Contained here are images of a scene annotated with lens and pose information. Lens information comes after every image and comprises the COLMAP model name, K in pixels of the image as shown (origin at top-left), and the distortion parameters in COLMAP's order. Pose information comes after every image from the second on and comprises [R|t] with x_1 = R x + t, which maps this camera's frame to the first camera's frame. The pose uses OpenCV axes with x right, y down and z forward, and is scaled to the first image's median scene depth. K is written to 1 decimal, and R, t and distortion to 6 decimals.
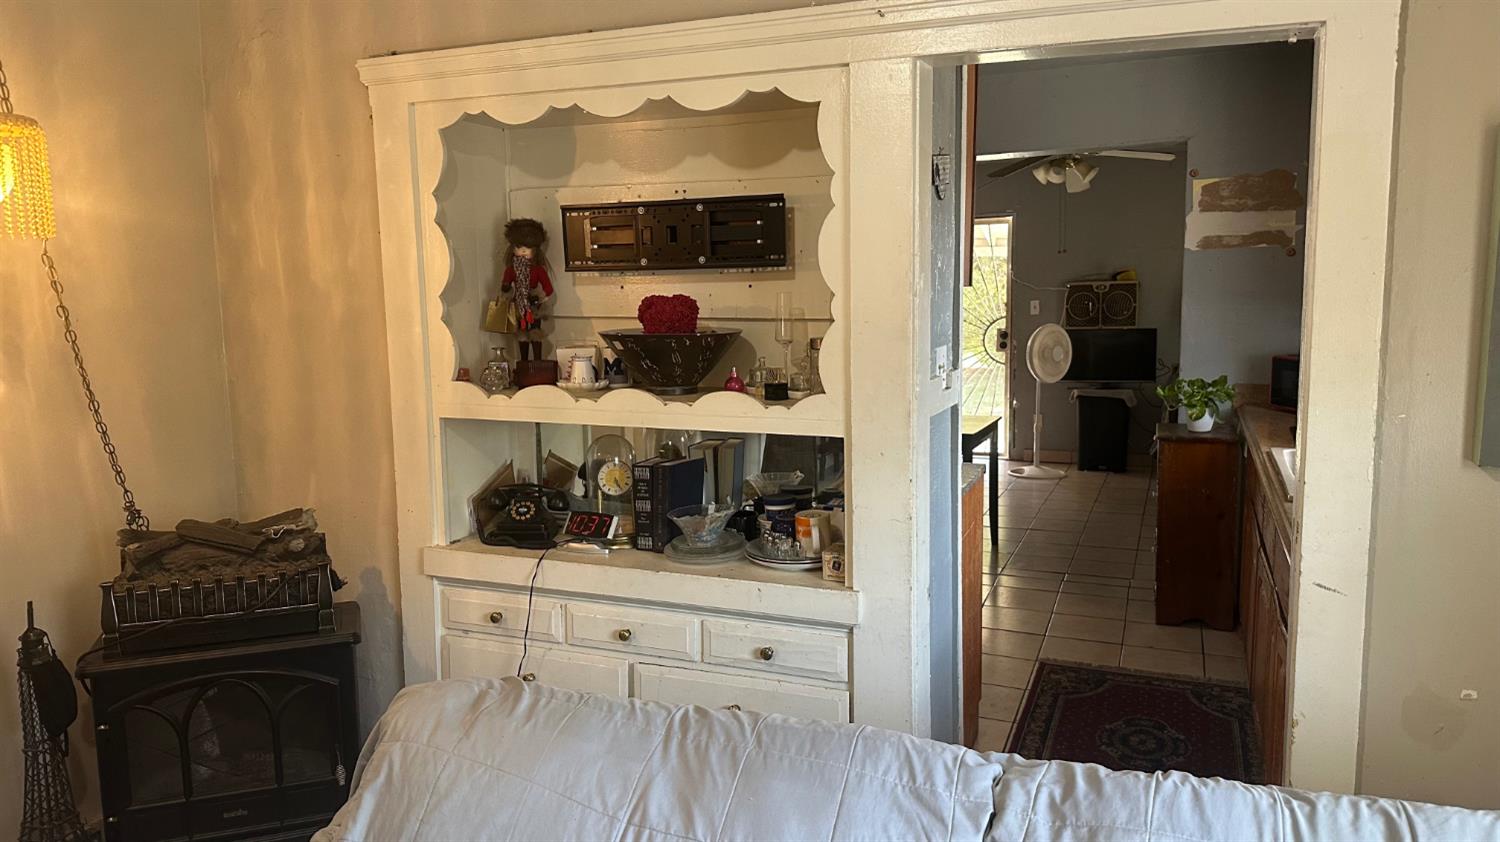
lens RADIAL K [[1063.2, 0, 727.9], [0, 1063.2, 413.6], [0, 0, 1]] dist [0.143151, -0.253261]
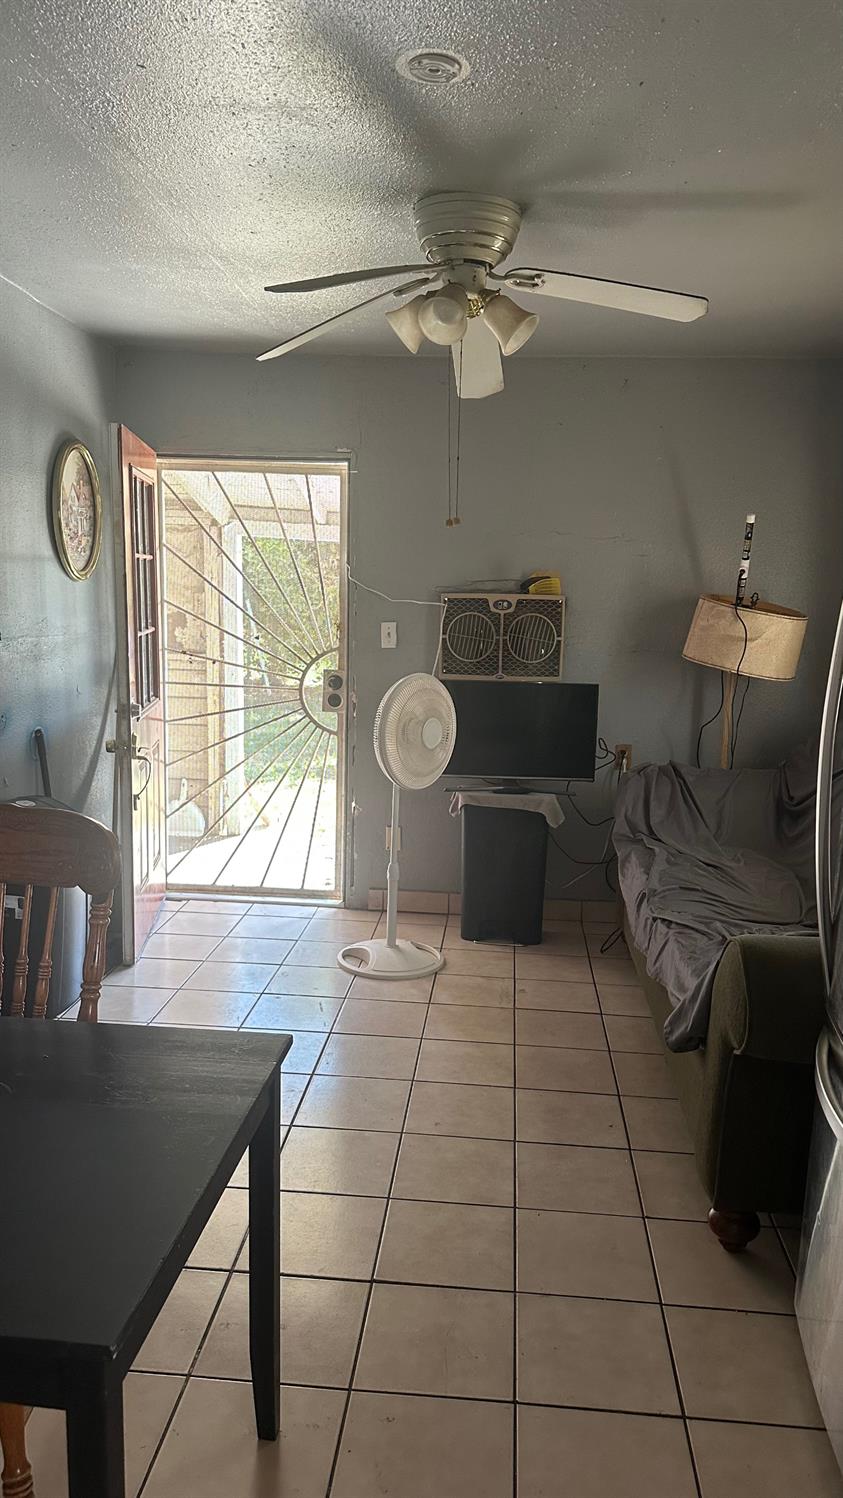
lens RADIAL K [[1061.8, 0, 440.7], [0, 1061.8, 754.0], [0, 0, 1]] dist [0.143151, -0.253261]
pose [[0.945124, -0.004925, 0.326675, 0.138693], [-0.007691, 0.999274, 0.037316, -0.061167], [-0.326622, -0.037781, 0.944400, 0.496119]]
